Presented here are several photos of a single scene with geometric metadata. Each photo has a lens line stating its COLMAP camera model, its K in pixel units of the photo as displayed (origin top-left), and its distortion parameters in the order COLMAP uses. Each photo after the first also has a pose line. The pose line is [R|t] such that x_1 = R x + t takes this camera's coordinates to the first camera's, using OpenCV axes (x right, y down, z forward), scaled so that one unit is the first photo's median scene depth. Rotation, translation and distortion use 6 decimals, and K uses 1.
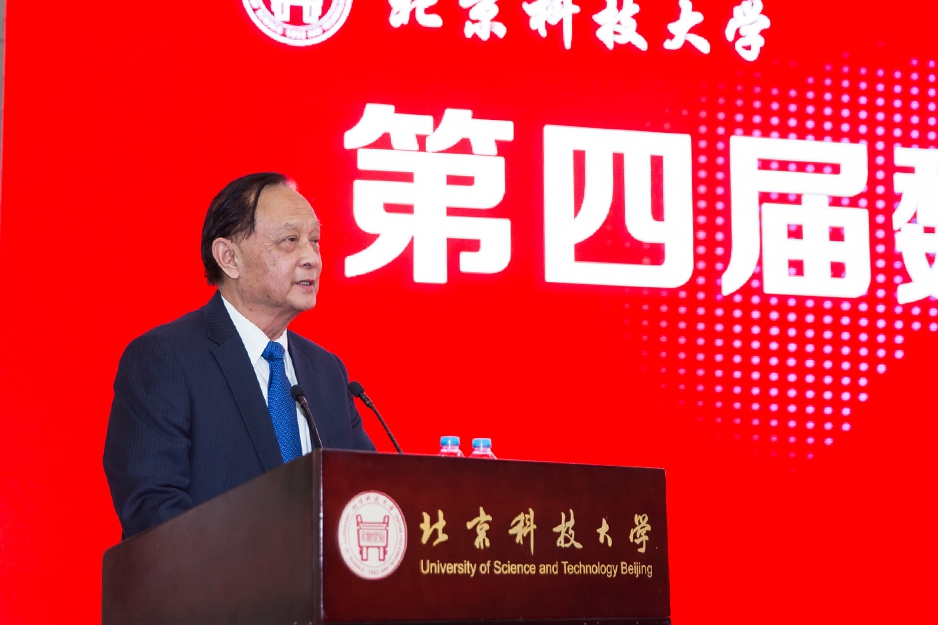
lens RADIAL K [[1938.8, 0, 380.3], [0, 1938.8, 295.6], [0, 0, 1]] dist [0.110045, 0.032131]
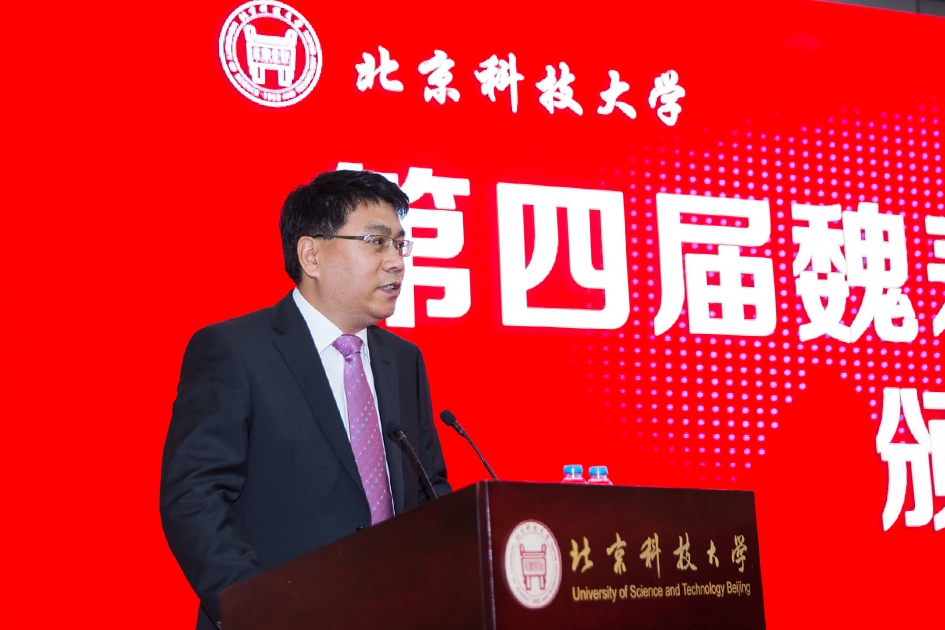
lens RADIAL K [[1685.2, 0, 440.3], [0, 1685.2, 300.8], [0, 0, 1]] dist [0.047219, 0.136456]
pose [[0.987978, -0.010956, 0.154208, -0.163870], [0.015616, 0.999456, -0.029038, 0.010360], [-0.153806, 0.031097, 0.987612, 0.124255]]
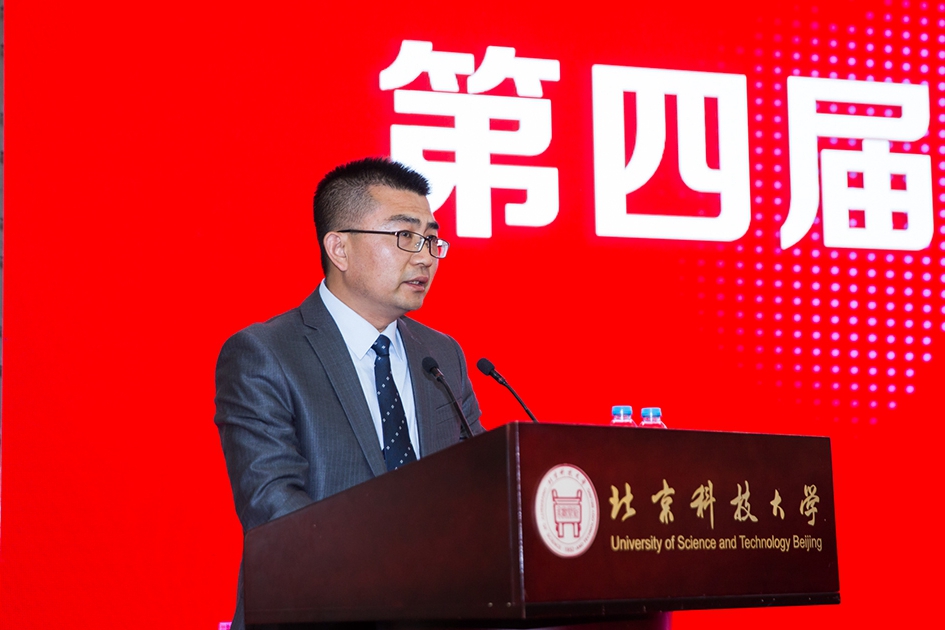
lens RADIAL K [[2218.7, 0, 469.4], [0, 2218.7, 289.6], [0, 0, 1]] dist [0.198692, -0.074002]
pose [[0.994490, -0.006628, 0.104621, -0.146267], [0.004393, 0.999757, 0.021585, -0.007741], [-0.104739, -0.021007, 0.994278, -0.068230]]
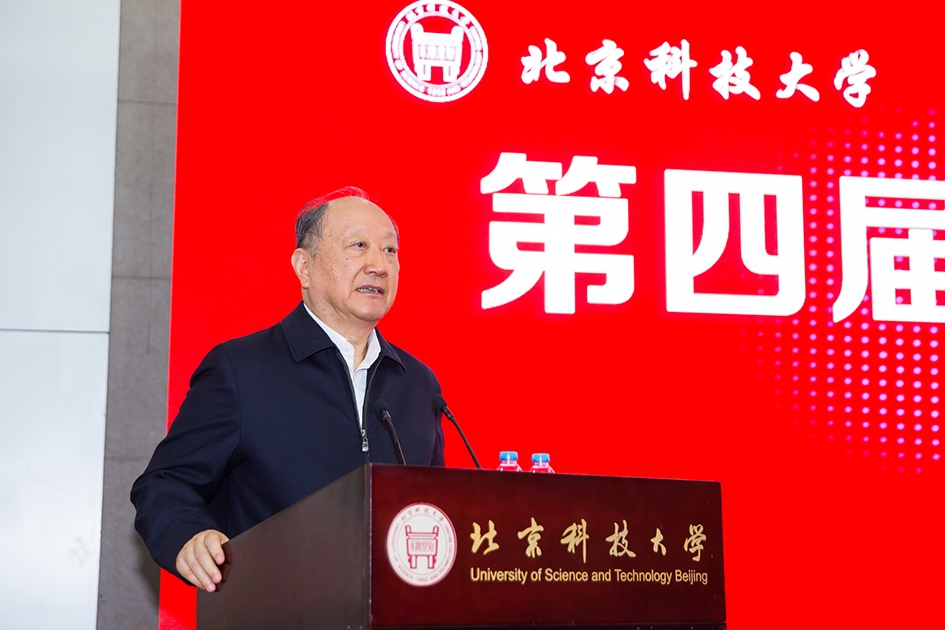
lens RADIAL K [[1685.2, 0, 440.3], [0, 1685.2, 300.8], [0, 0, 1]] dist [0.047219, 0.136456]
pose [[0.995263, -0.012136, -0.096456, 0.085948], [0.010301, 0.999757, -0.019502, 0.006944], [0.096669, 0.018416, 0.995146, 0.068781]]
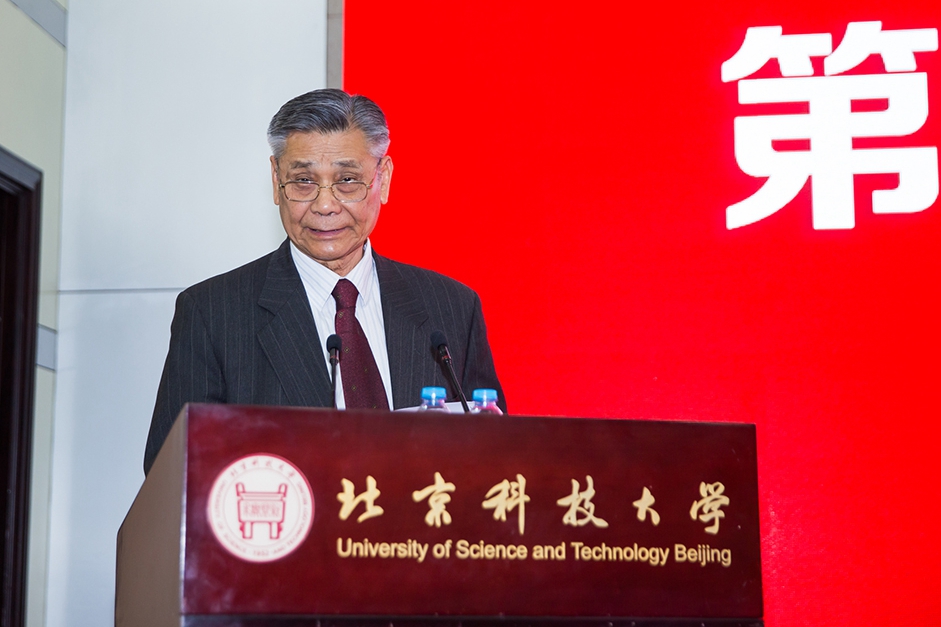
lens RADIAL K [[1936.7, 0, 322.4], [0, 1936.7, 241.1], [0, 0, 1]] dist [0.073231, 0.208573]
pose [[0.892270, -0.072087, -0.445710, 0.346363], [0.055875, 0.997214, -0.049428, 0.047210], [0.448031, 0.019199, 0.893812, 0.248065]]
